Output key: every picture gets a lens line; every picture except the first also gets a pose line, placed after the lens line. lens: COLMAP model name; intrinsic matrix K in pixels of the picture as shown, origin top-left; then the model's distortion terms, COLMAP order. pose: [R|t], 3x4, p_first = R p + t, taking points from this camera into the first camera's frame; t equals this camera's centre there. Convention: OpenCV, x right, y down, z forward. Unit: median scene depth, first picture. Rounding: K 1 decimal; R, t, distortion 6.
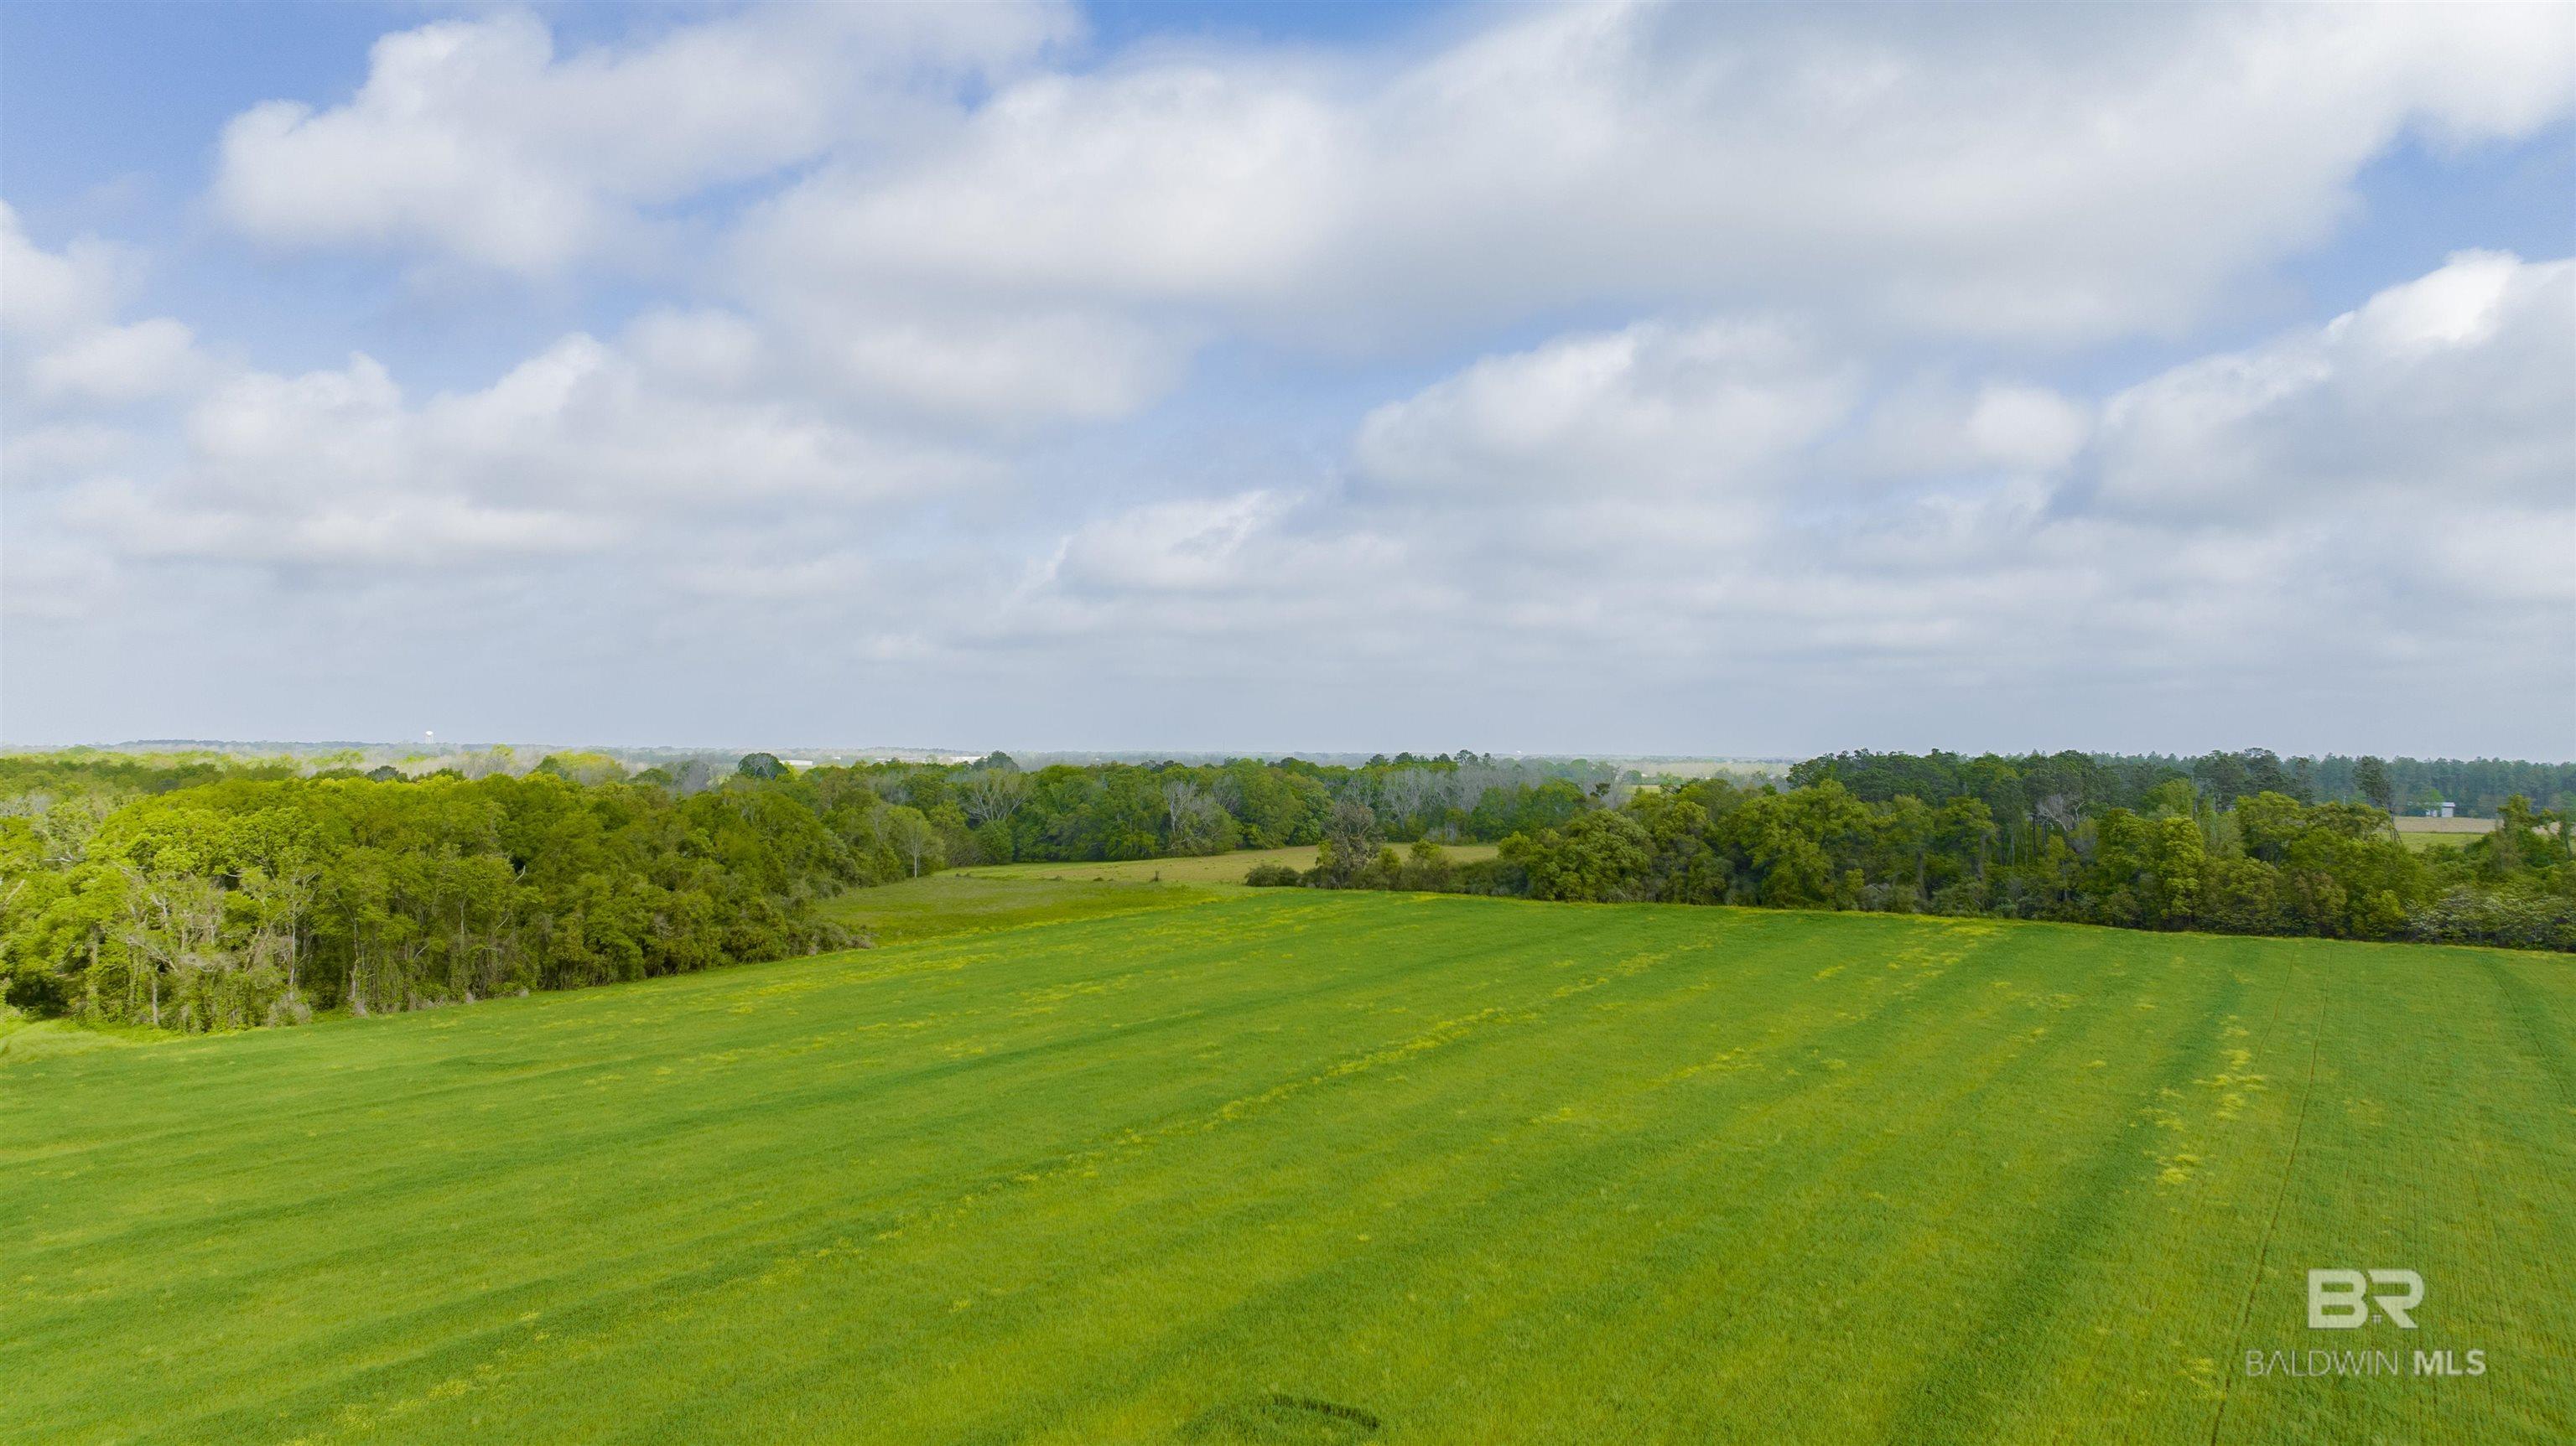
lens RADIAL K [[1853.1, 0, 1288.0], [0, 1853.1, 723.0], [0, 0, 1]] dist [-0.013186, -0.005602]
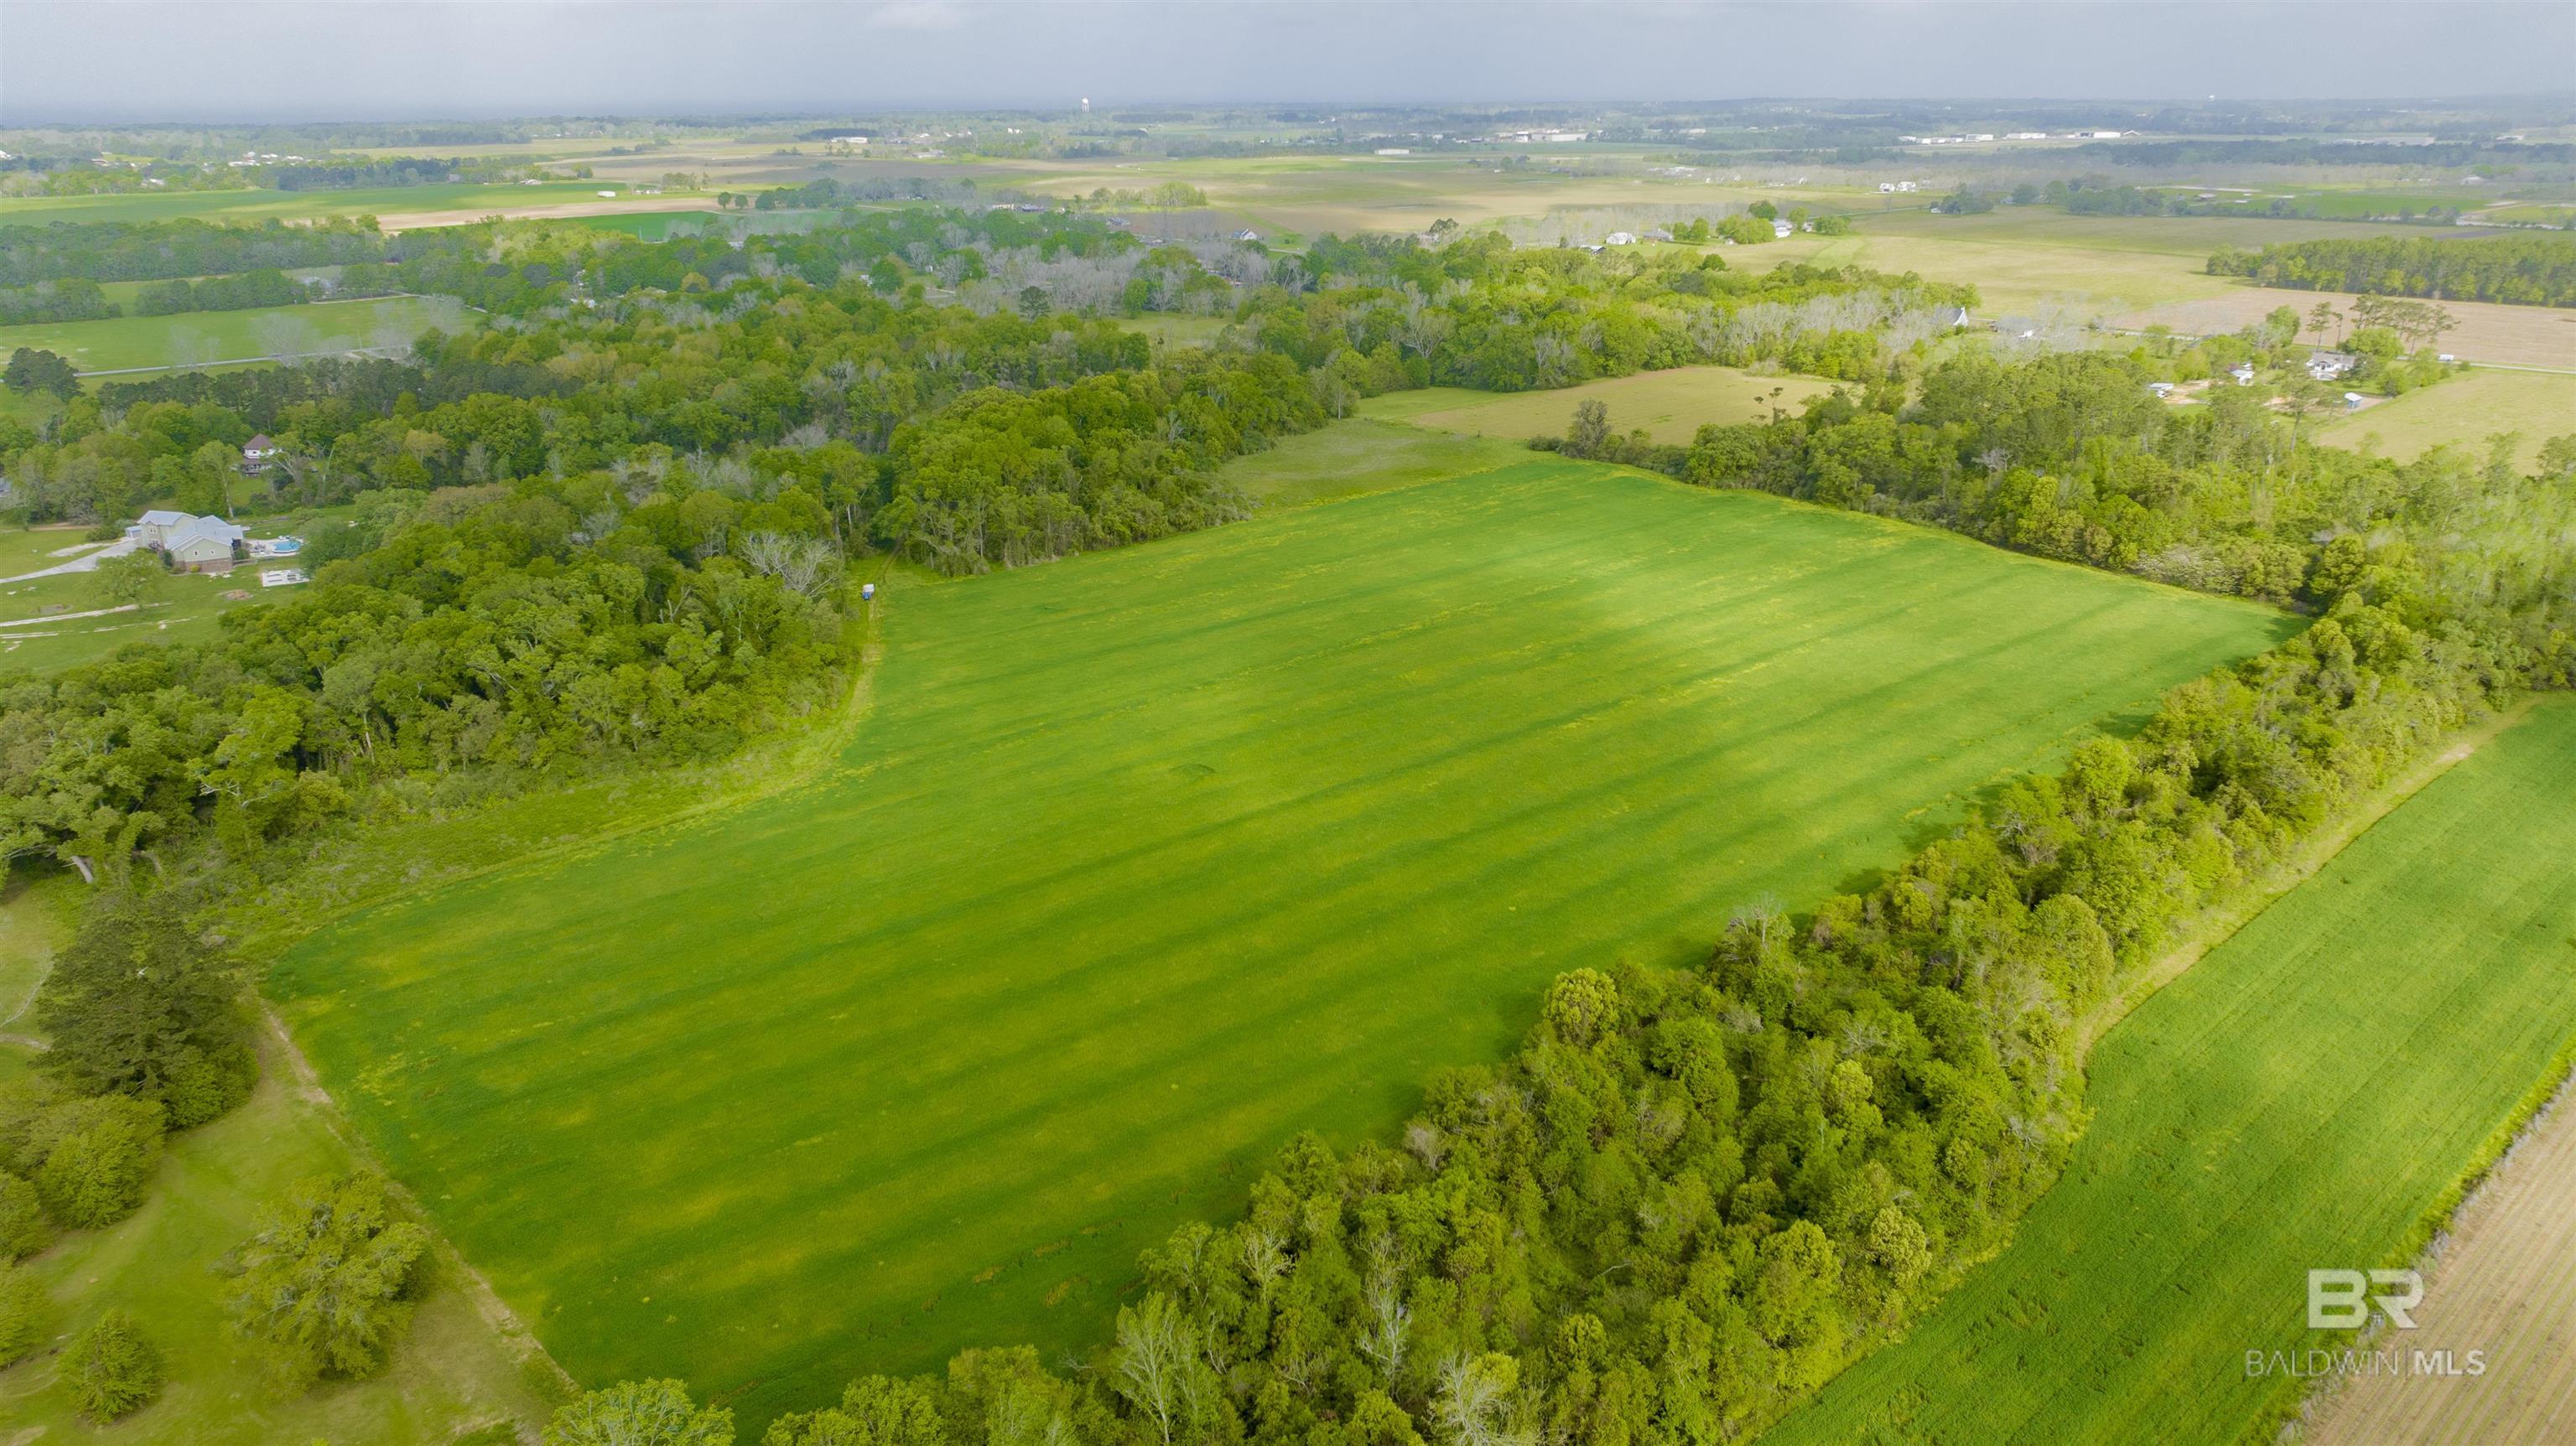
lens RADIAL K [[1853.1, 0, 1288.0], [0, 1853.1, 723.0], [0, 0, 1]] dist [-0.013186, -0.005602]
pose [[0.943854, 0.103390, -0.313767, 0.424443], [0.011775, 0.938634, 0.344713, -0.332203], [0.330152, -0.329053, 0.884716, -0.740671]]
